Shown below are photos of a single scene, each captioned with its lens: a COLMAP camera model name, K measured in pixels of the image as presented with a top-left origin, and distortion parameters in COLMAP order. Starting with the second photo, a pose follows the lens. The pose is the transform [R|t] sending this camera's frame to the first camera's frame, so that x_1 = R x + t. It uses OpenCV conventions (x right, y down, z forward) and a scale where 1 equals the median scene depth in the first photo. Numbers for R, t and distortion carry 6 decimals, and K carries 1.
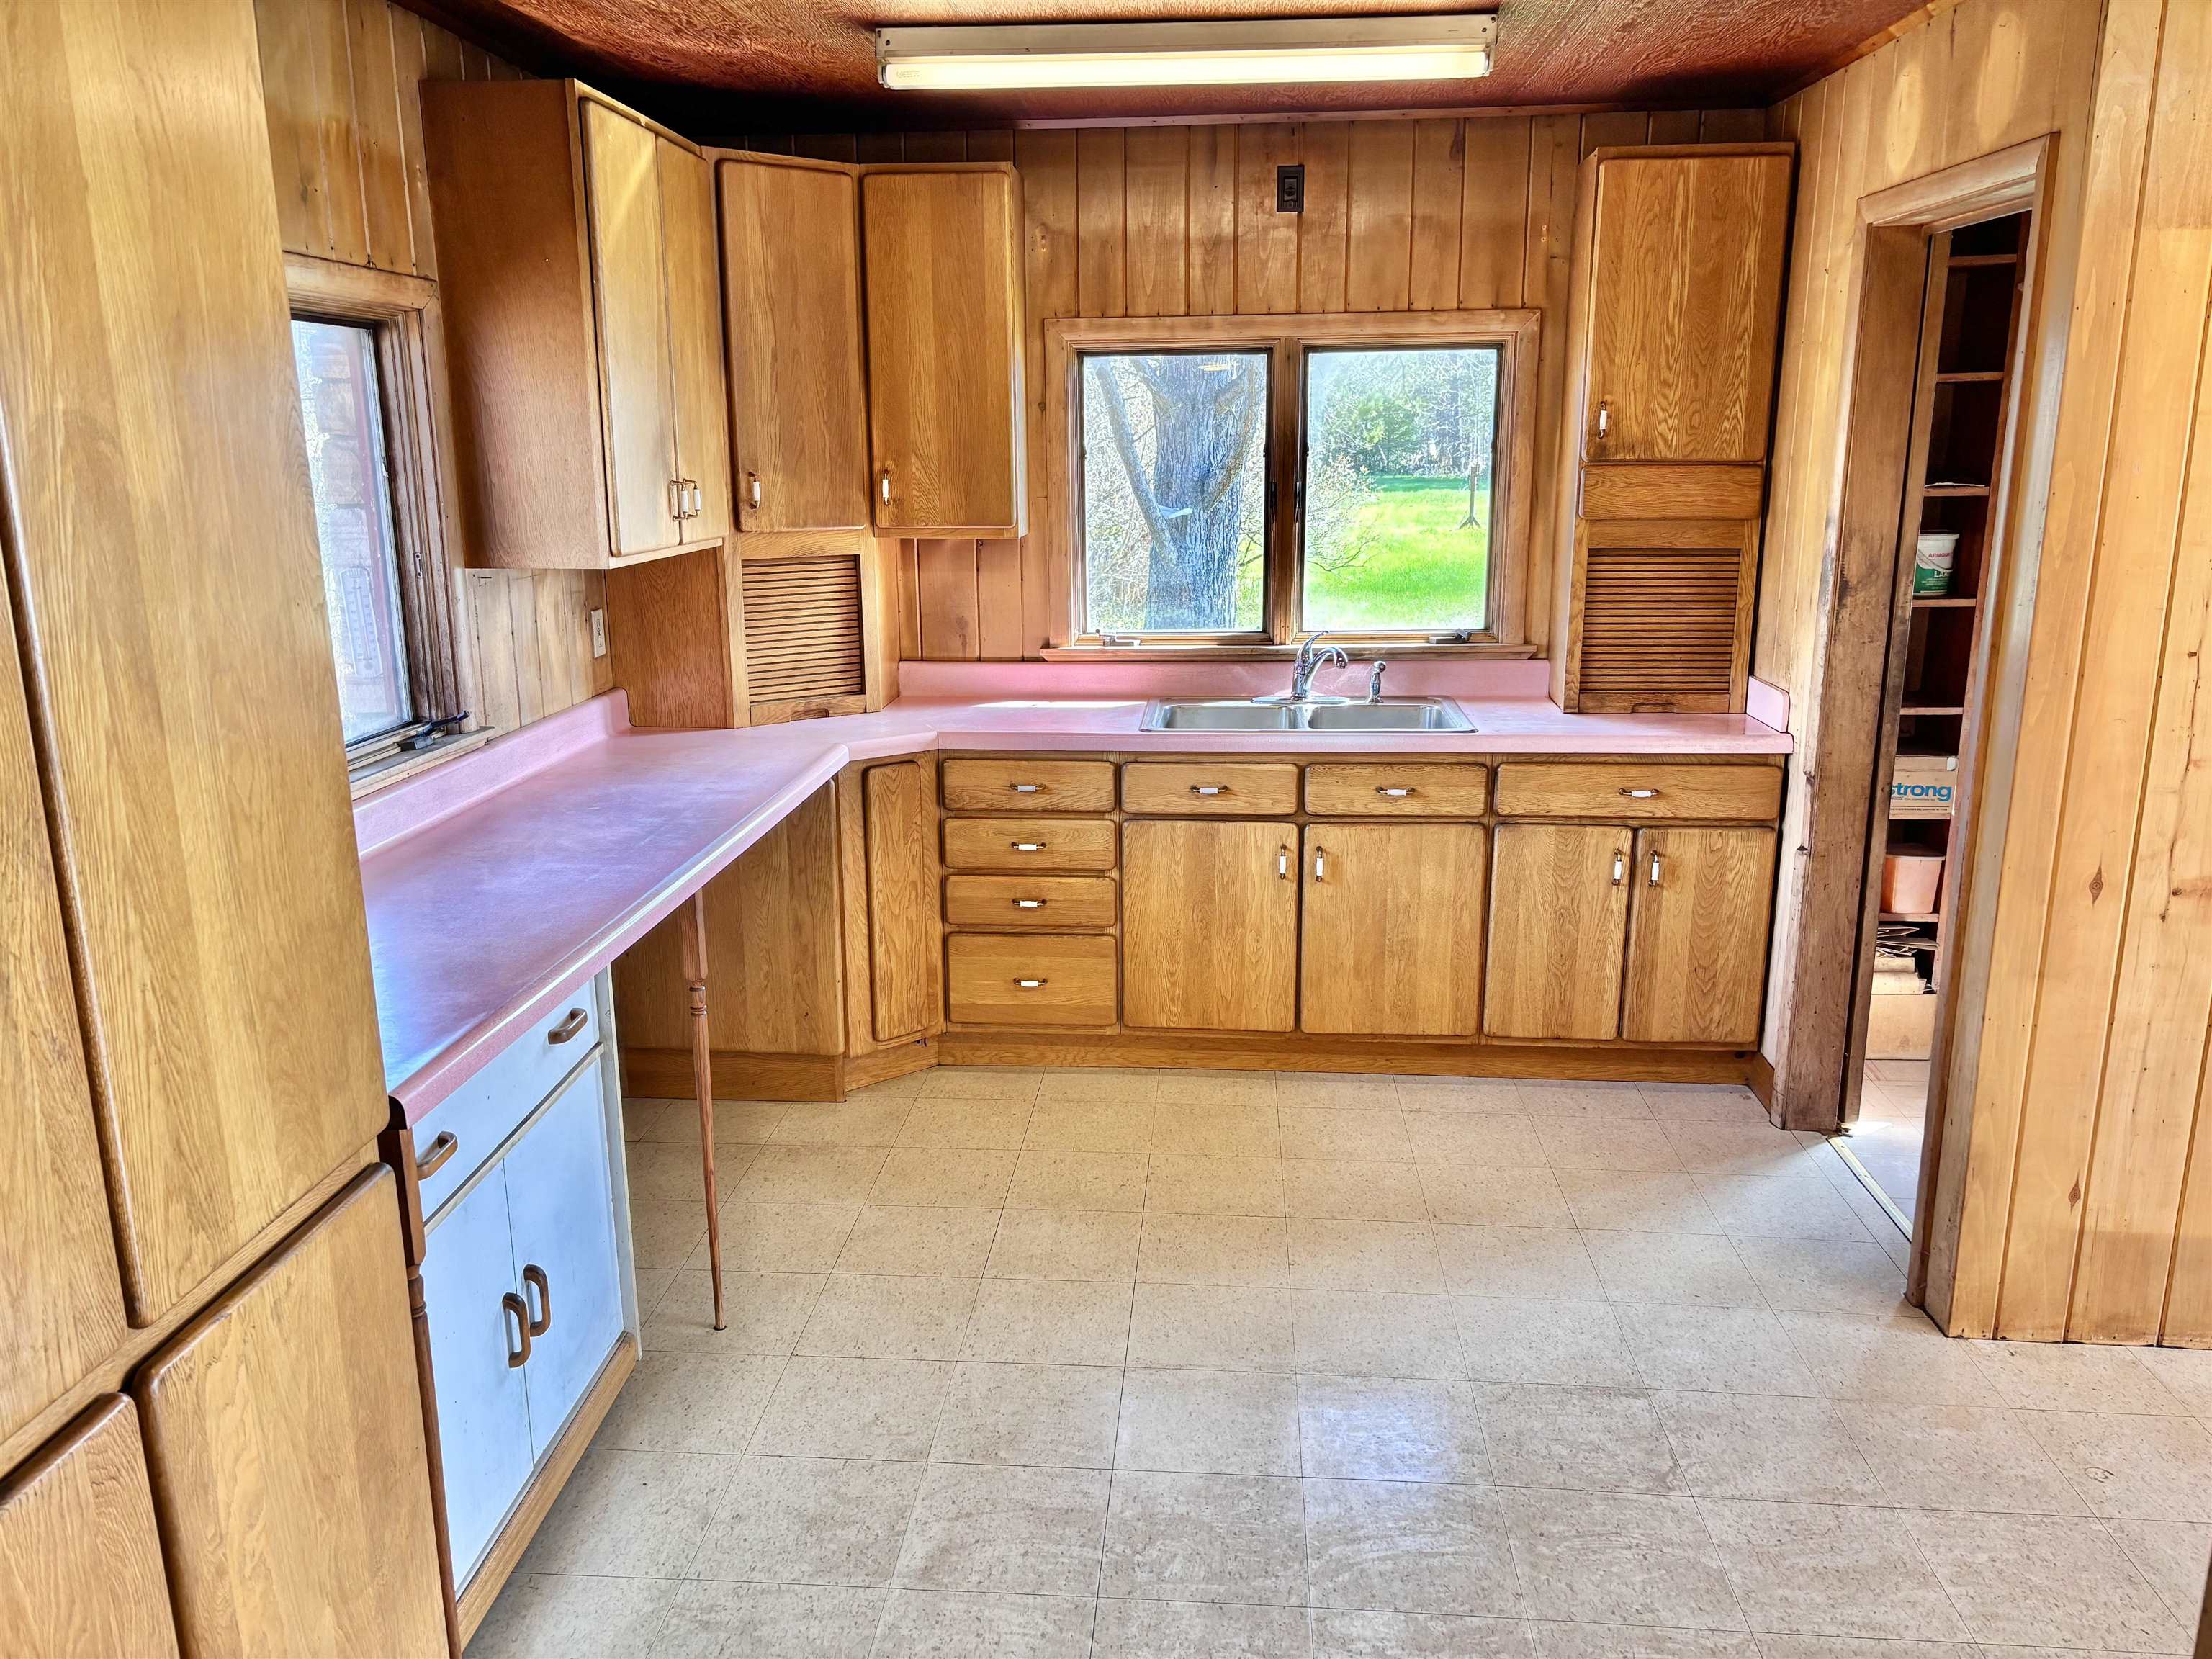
lens RADIAL K [[1675.8, 0, 1104.9], [0, 1675.8, 860.2], [0, 0, 1]] dist [0.134534, -0.268350]
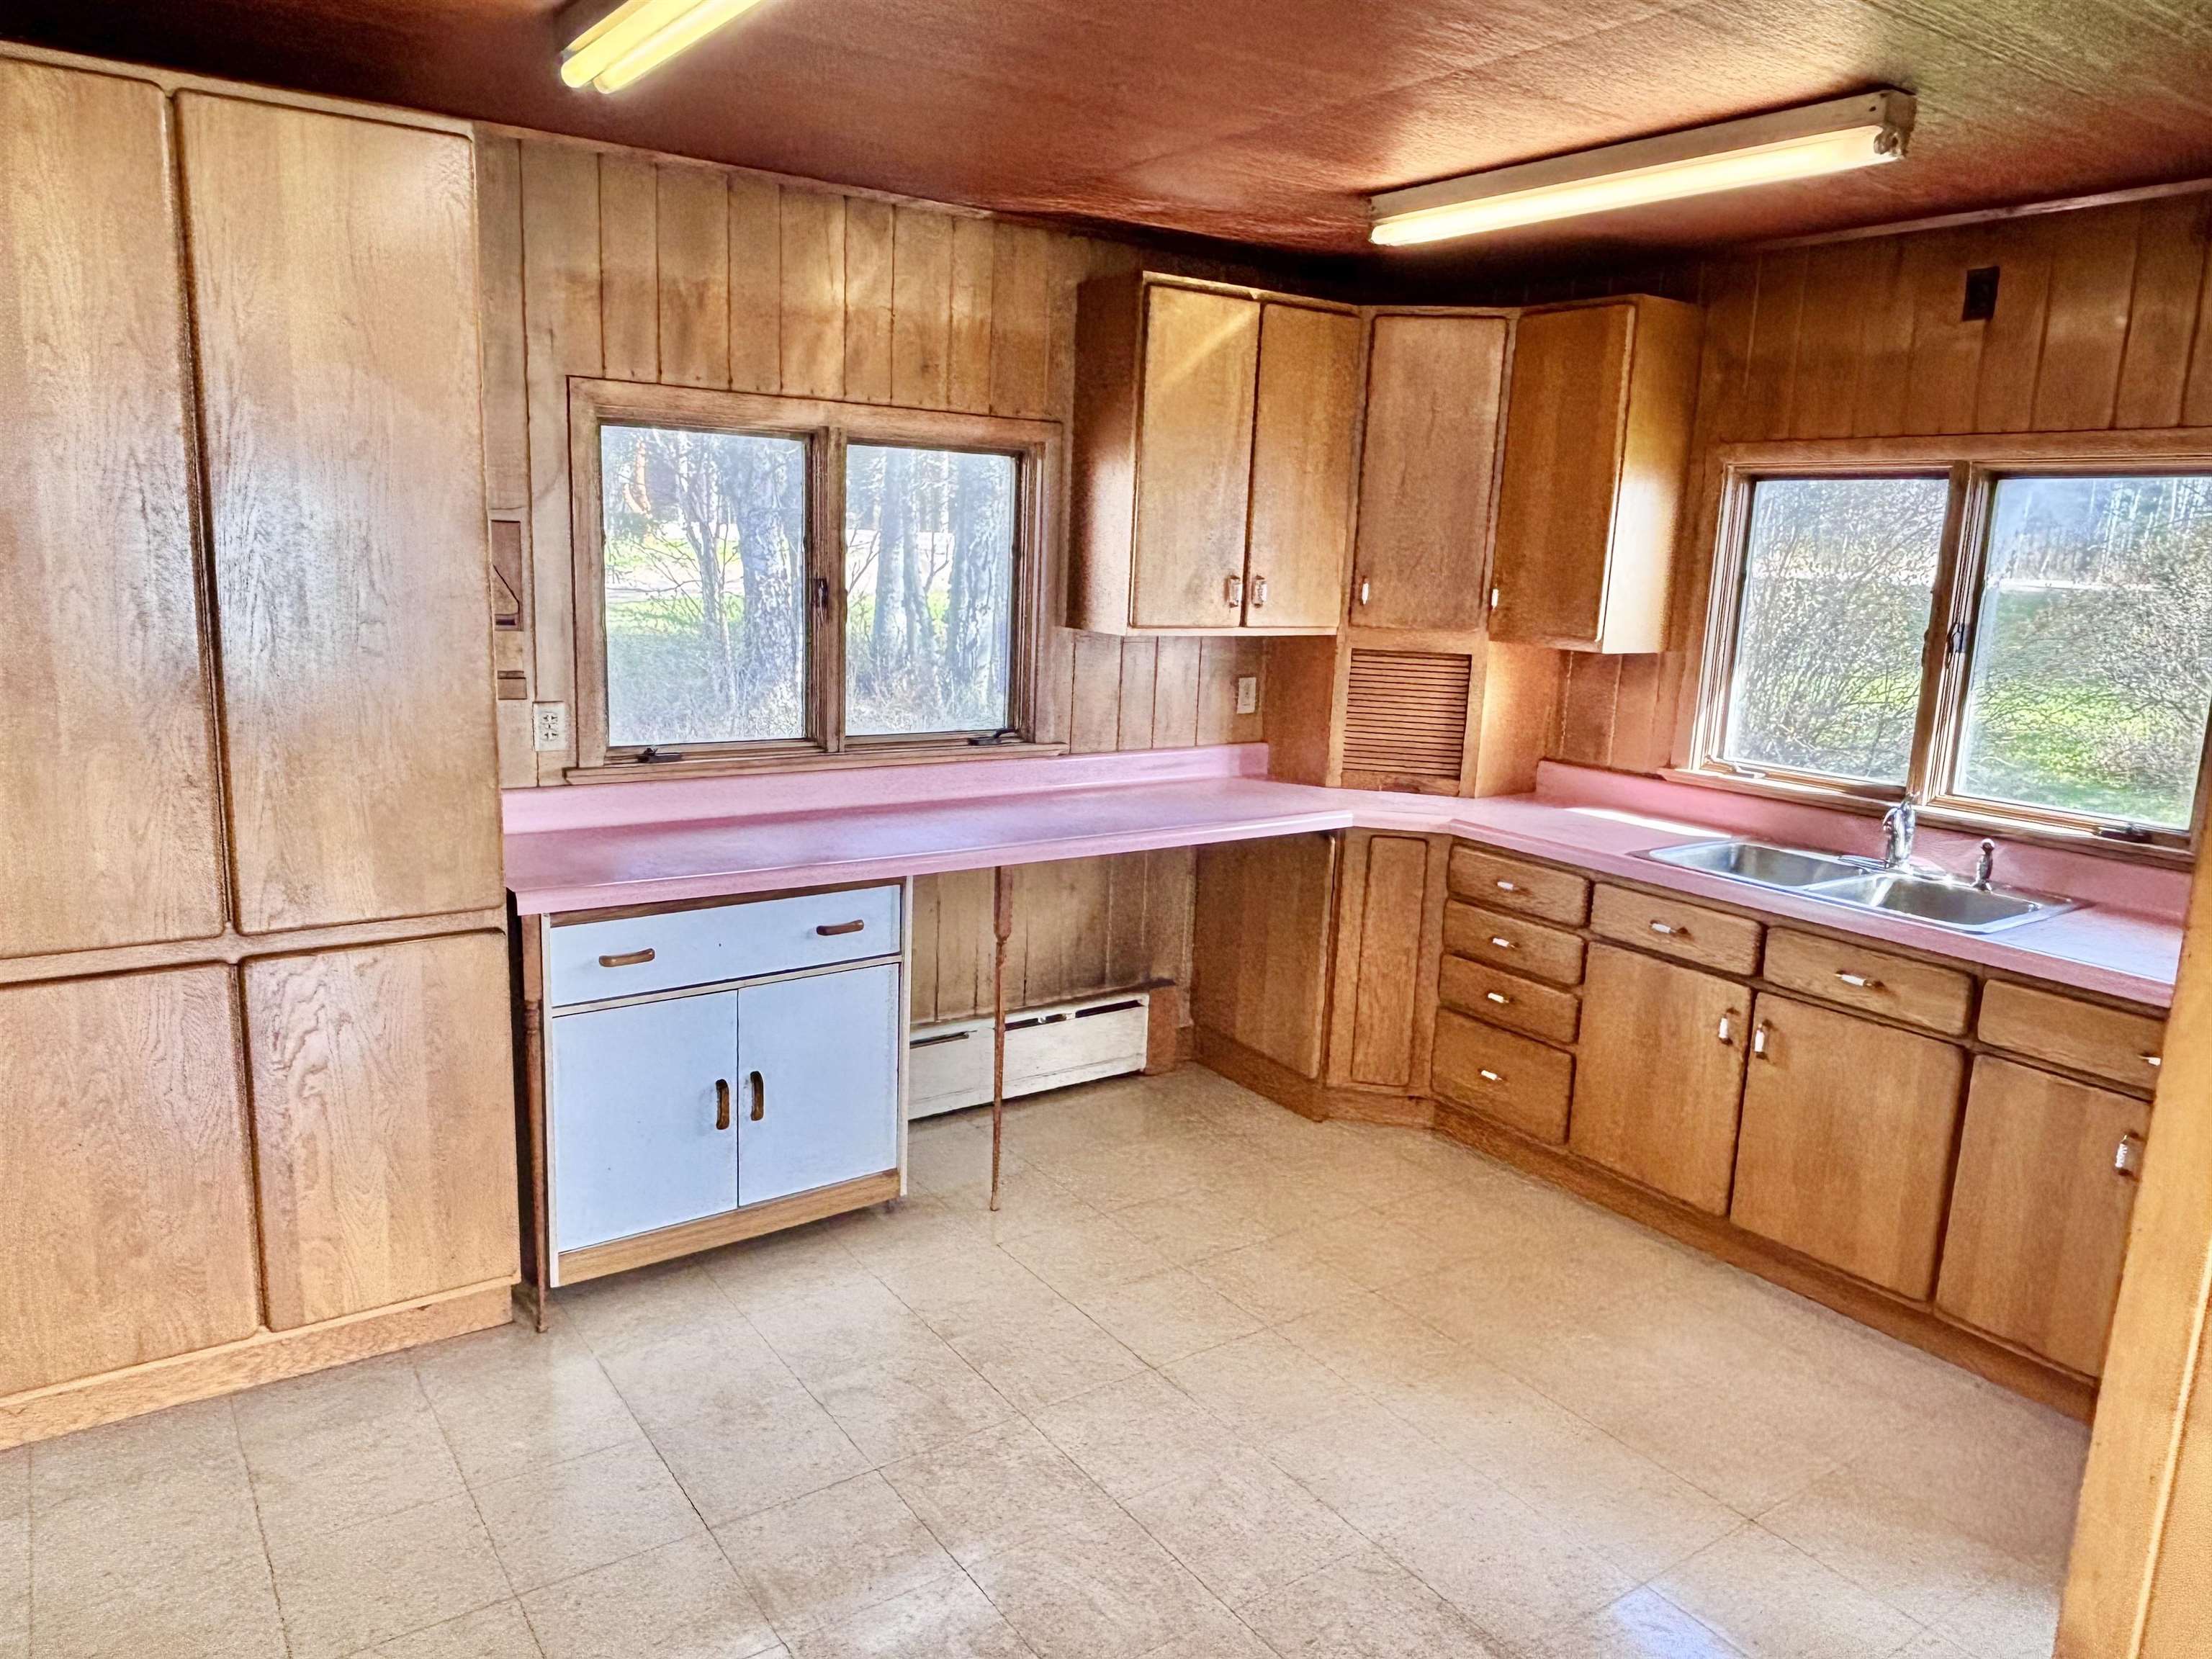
lens RADIAL K [[1515.4, 0, 1106.0], [0, 1515.4, 829.5], [0, 0, 1]] dist [0.109377, -0.144909]
pose [[0.628908, 0.180587, -0.756217, 0.501406], [-0.234188, 0.971478, 0.037229, -0.053635], [0.741371, 0.153683, 0.653261, 0.196292]]
